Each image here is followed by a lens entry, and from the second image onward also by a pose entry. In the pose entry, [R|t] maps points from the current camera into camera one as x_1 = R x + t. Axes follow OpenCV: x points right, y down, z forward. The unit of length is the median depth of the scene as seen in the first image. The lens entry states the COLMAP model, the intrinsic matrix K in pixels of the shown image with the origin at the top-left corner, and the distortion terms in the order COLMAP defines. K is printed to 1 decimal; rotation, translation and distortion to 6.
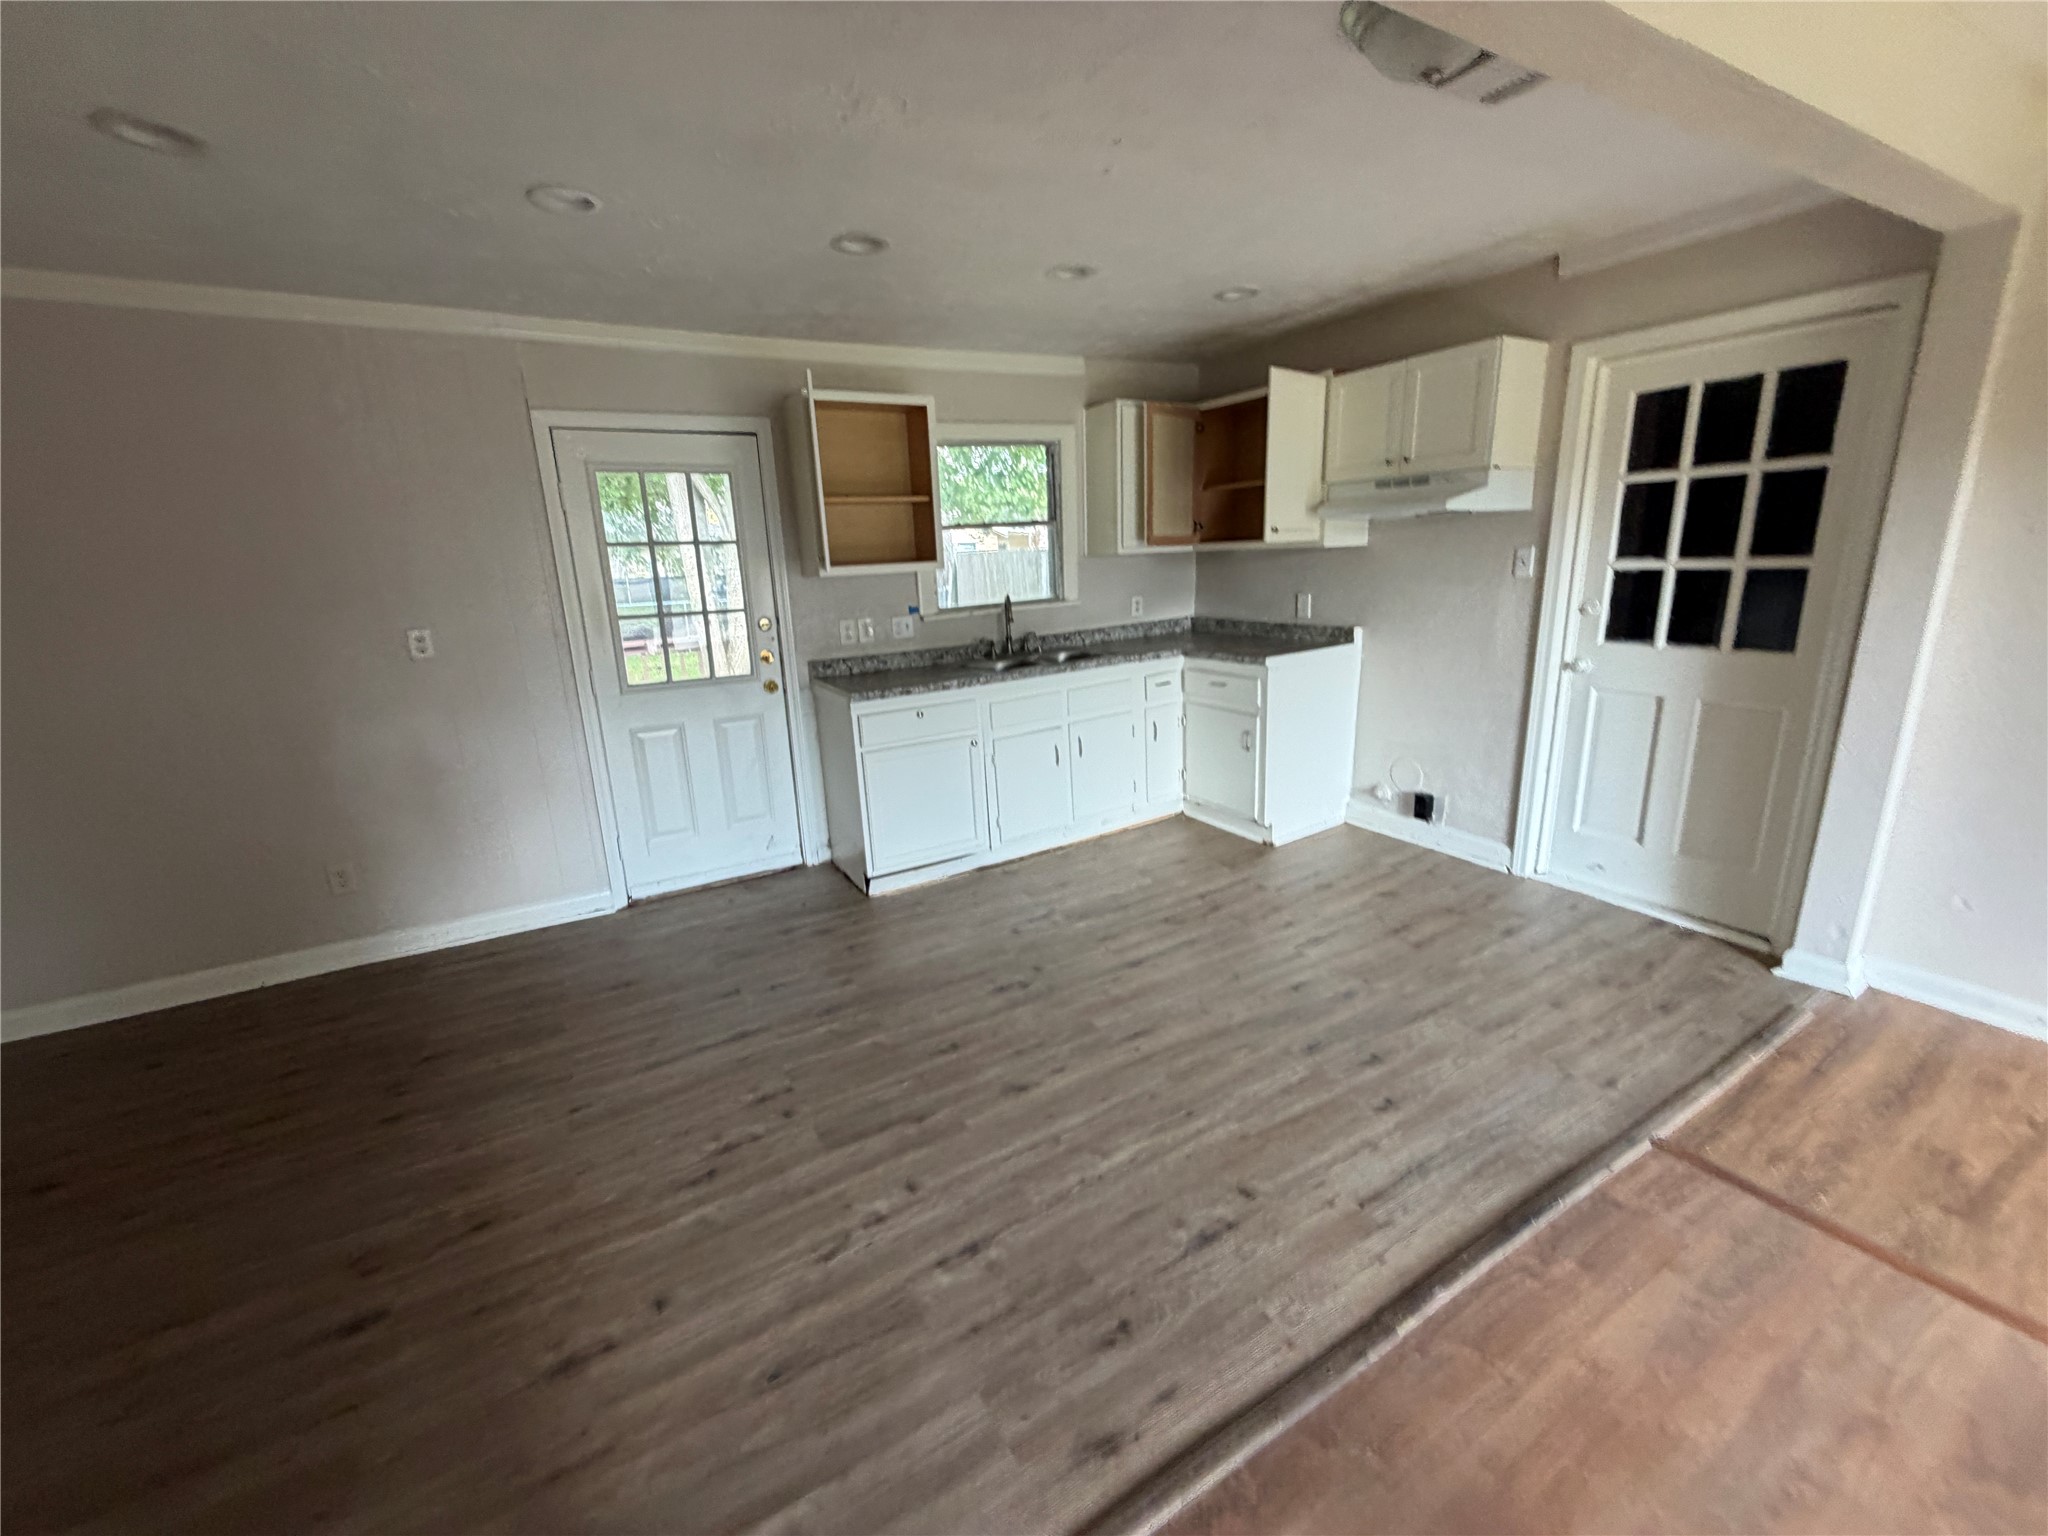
lens RADIAL K [[819.5, 0, 1021.0], [0, 819.5, 758.3], [0, 0, 1]] dist [-0.001986, -0.000132]
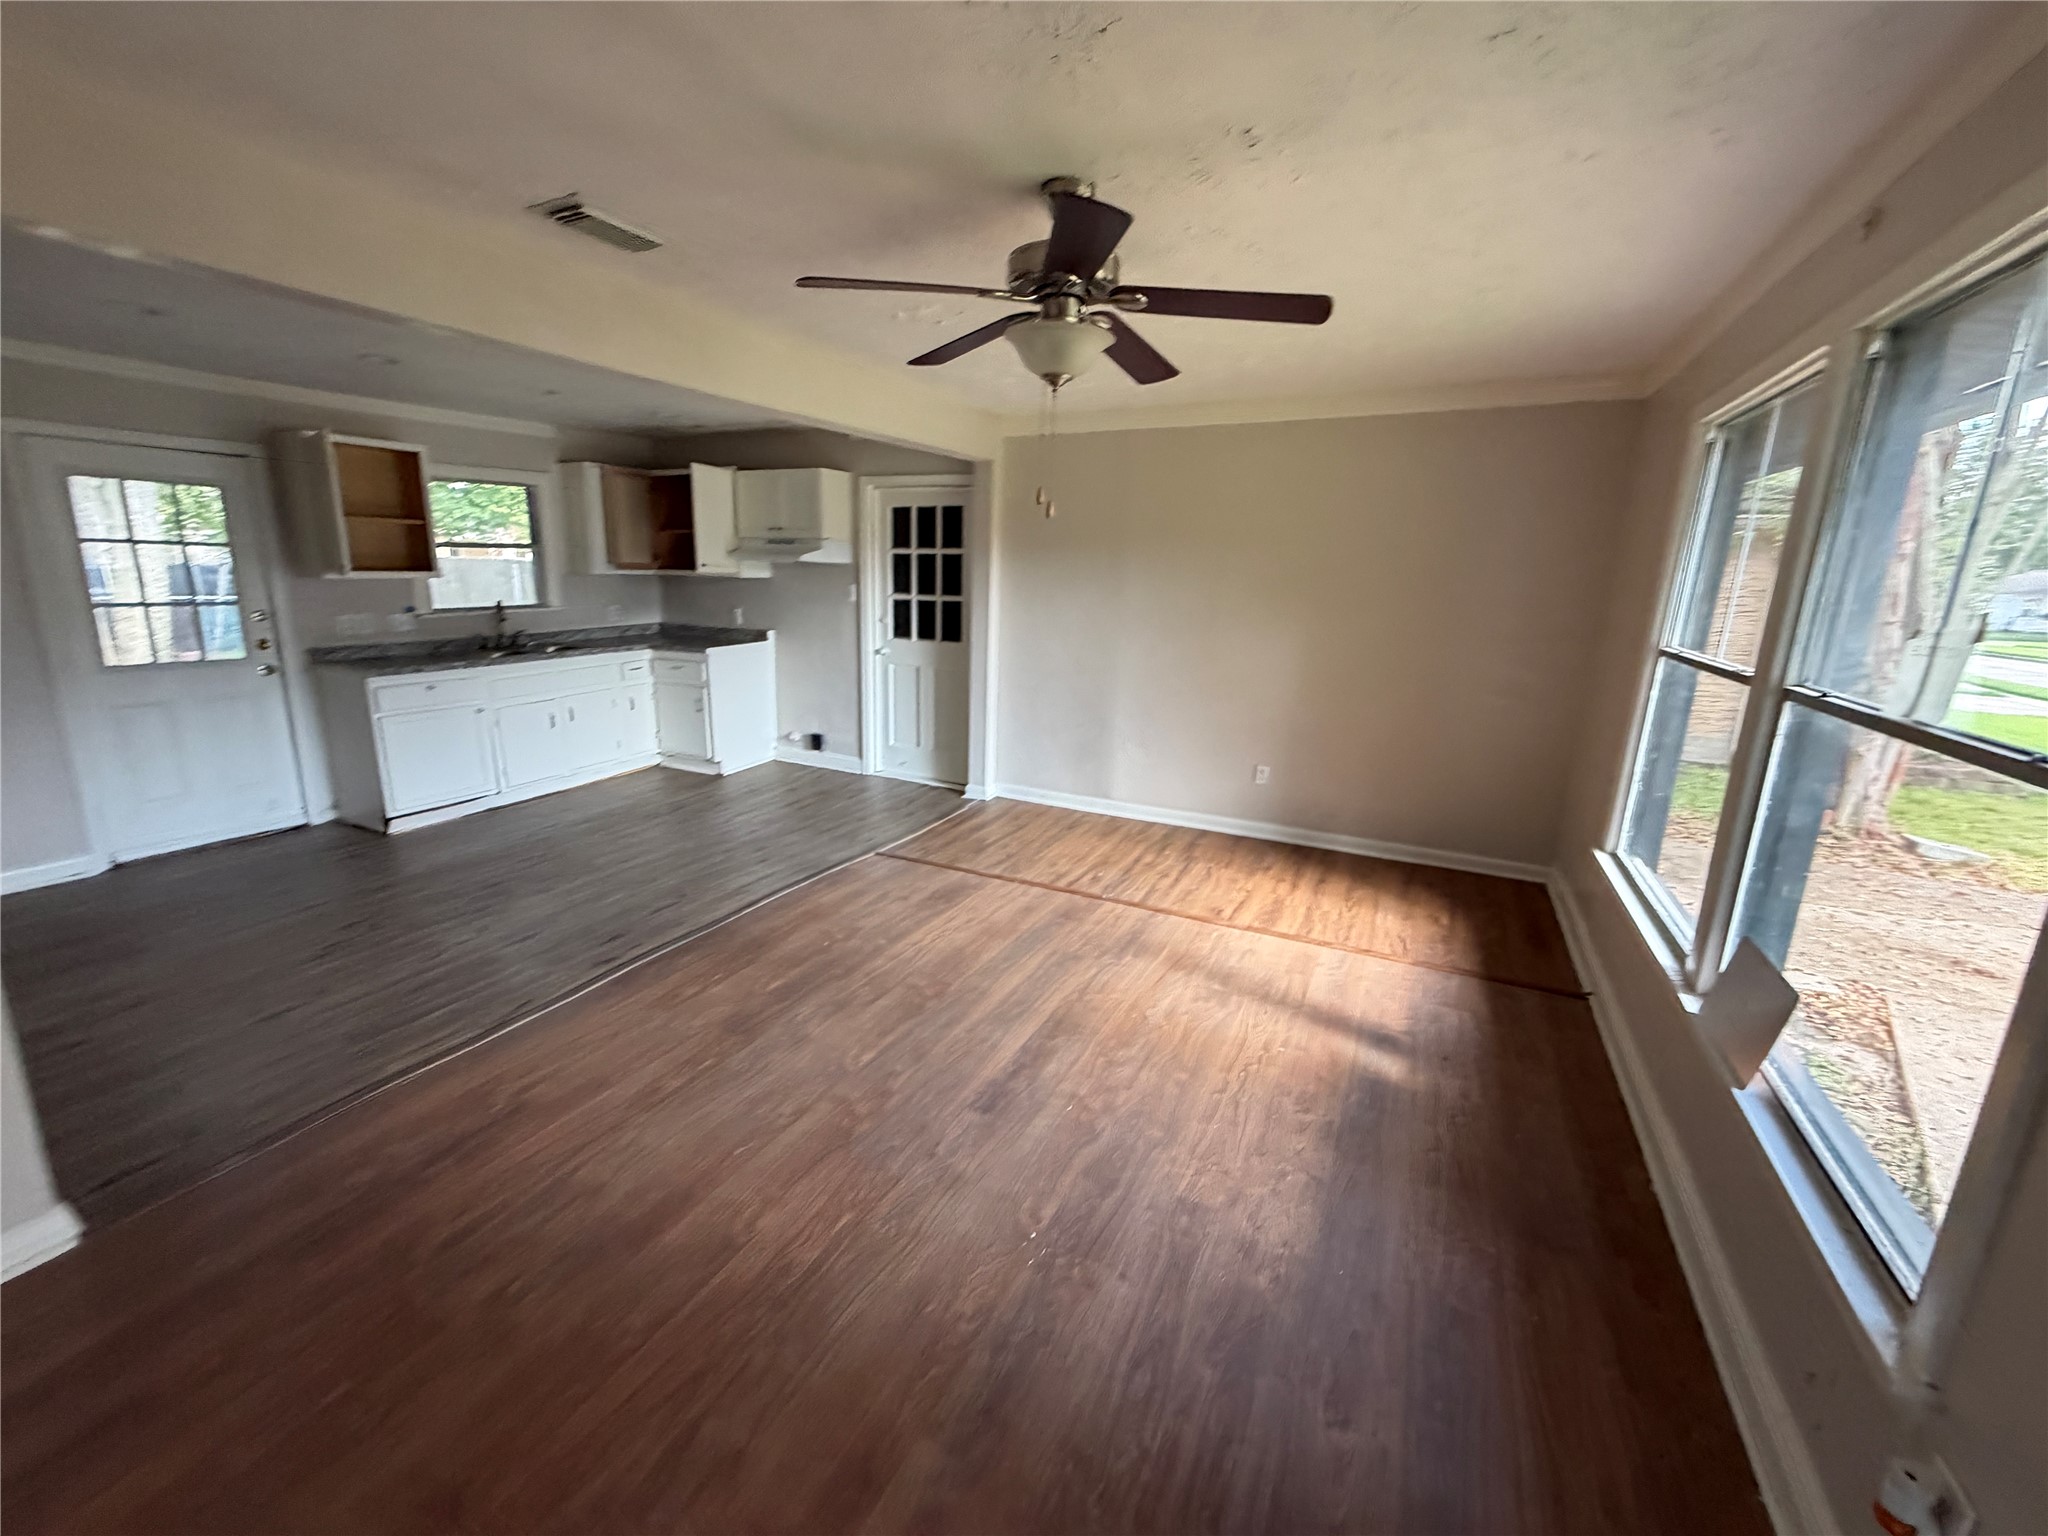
lens RADIAL K [[819.5, 0, 1021.0], [0, 819.5, 758.3], [0, 0, 1]] dist [-0.001986, -0.000132]
pose [[0.837204, -0.061238, 0.543452, -0.049195], [0.076505, 0.997054, -0.005507, 0.131710], [-0.541513, 0.046188, 0.839422, -0.570782]]
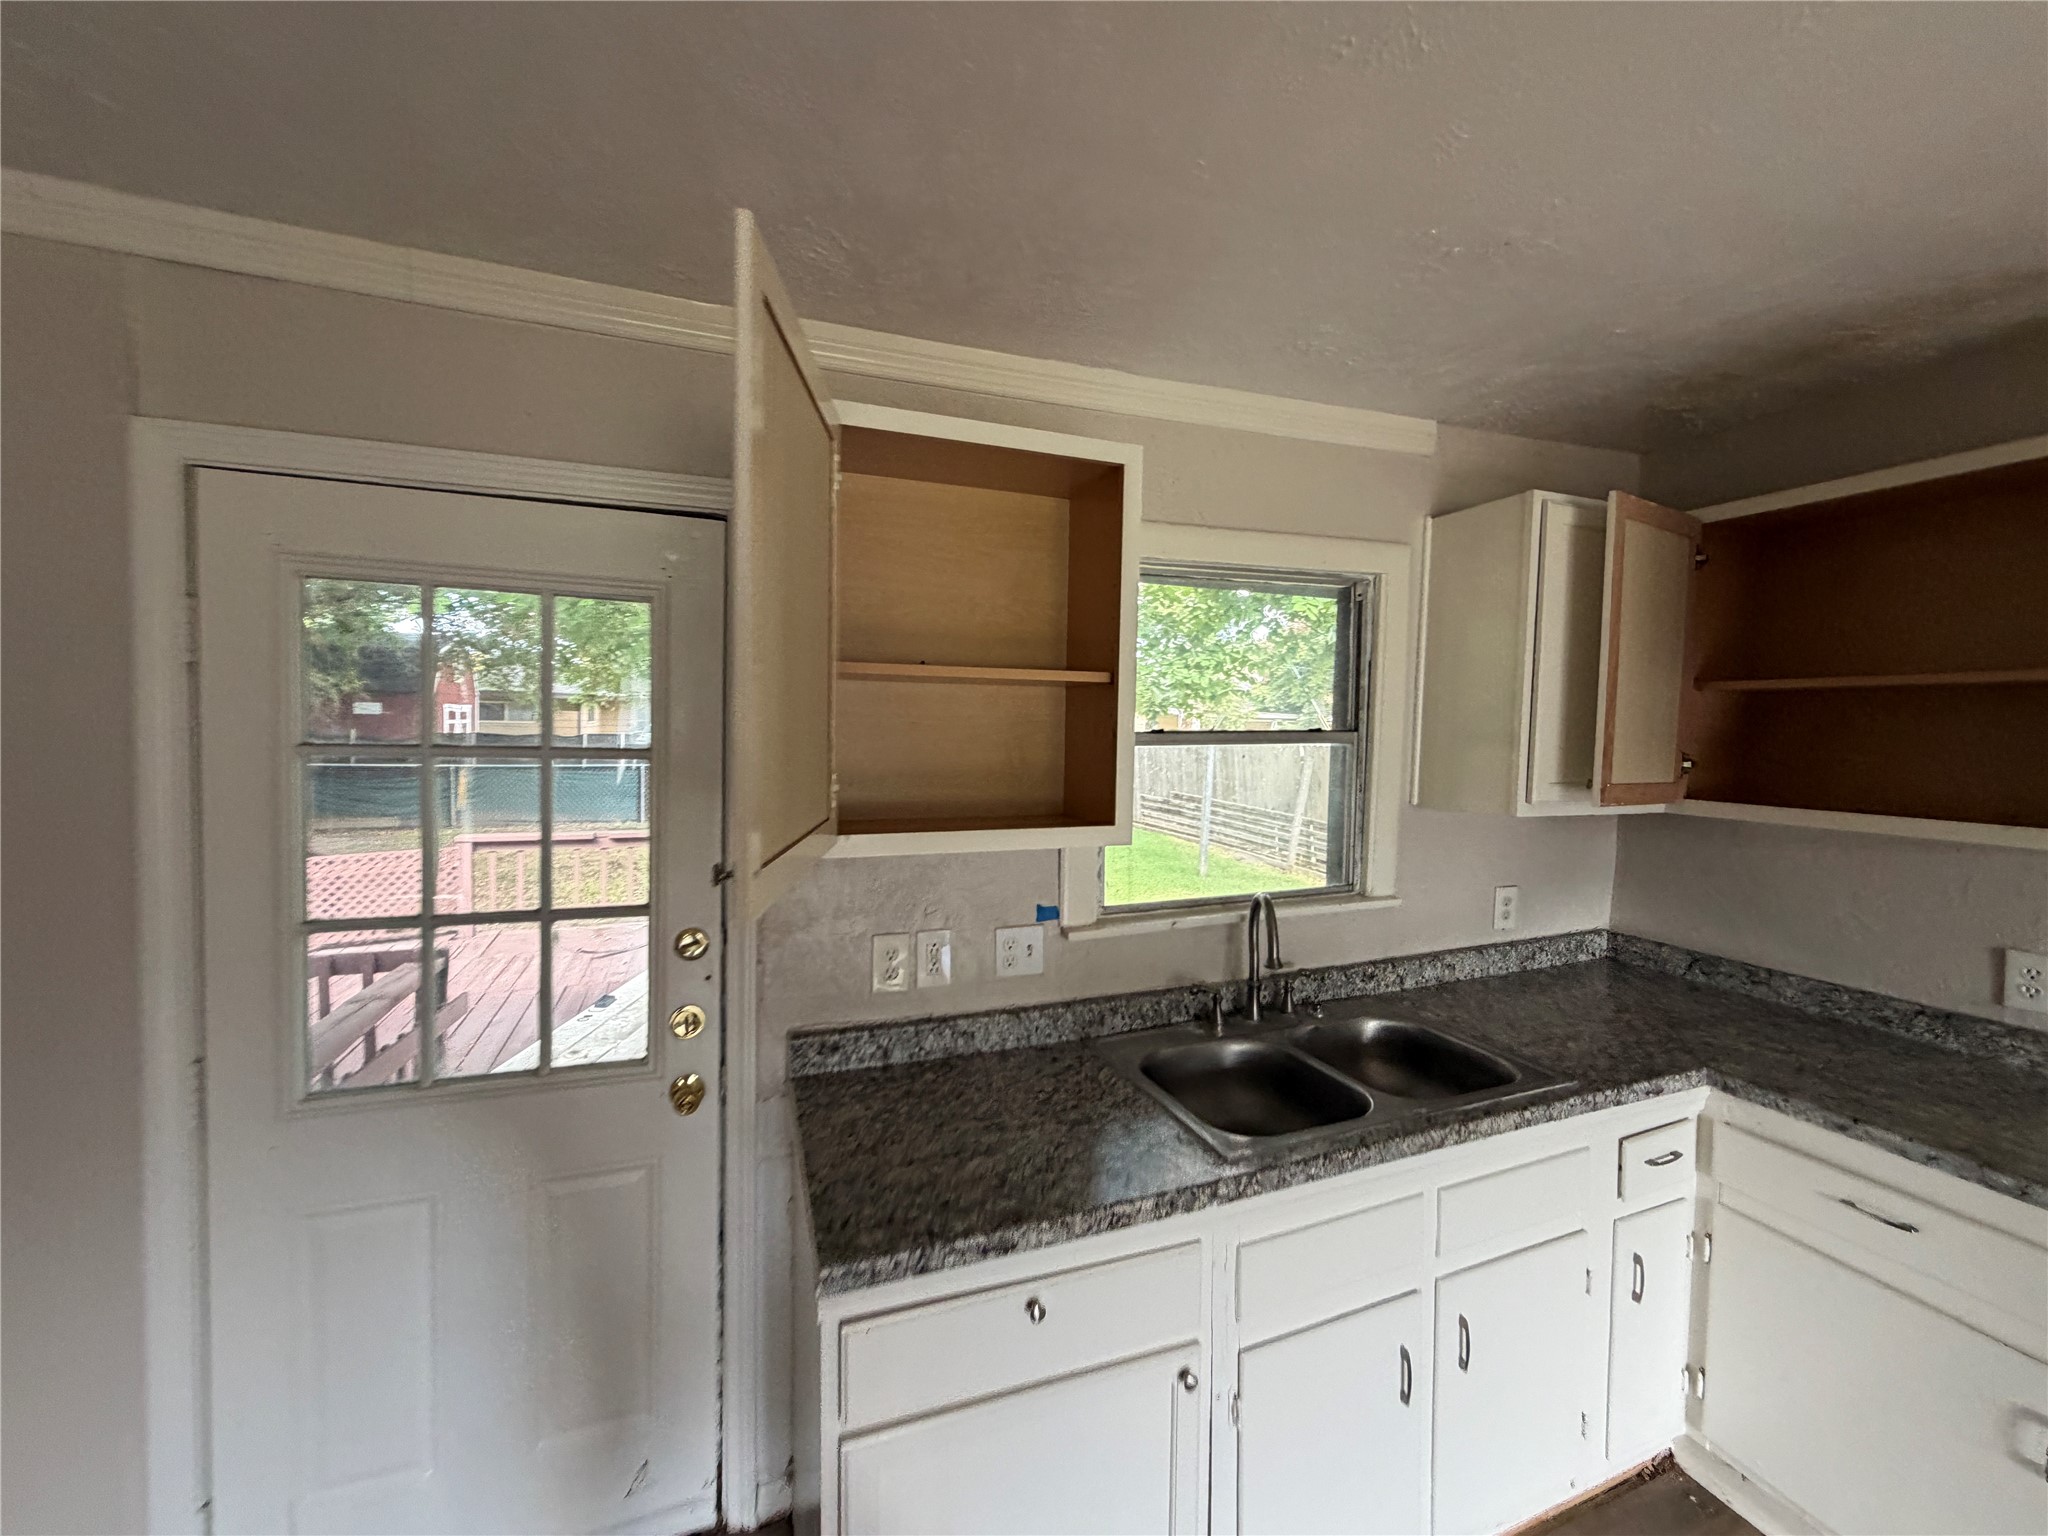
lens RADIAL K [[819.5, 0, 1021.0], [0, 819.5, 758.3], [0, 0, 1]] dist [-0.001986, -0.000132]
pose [[0.983016, 0.063807, -0.172072, -0.081330], [-0.097717, 0.975630, -0.196463, -0.192365], [0.155343, 0.209941, 0.965294, 0.604518]]
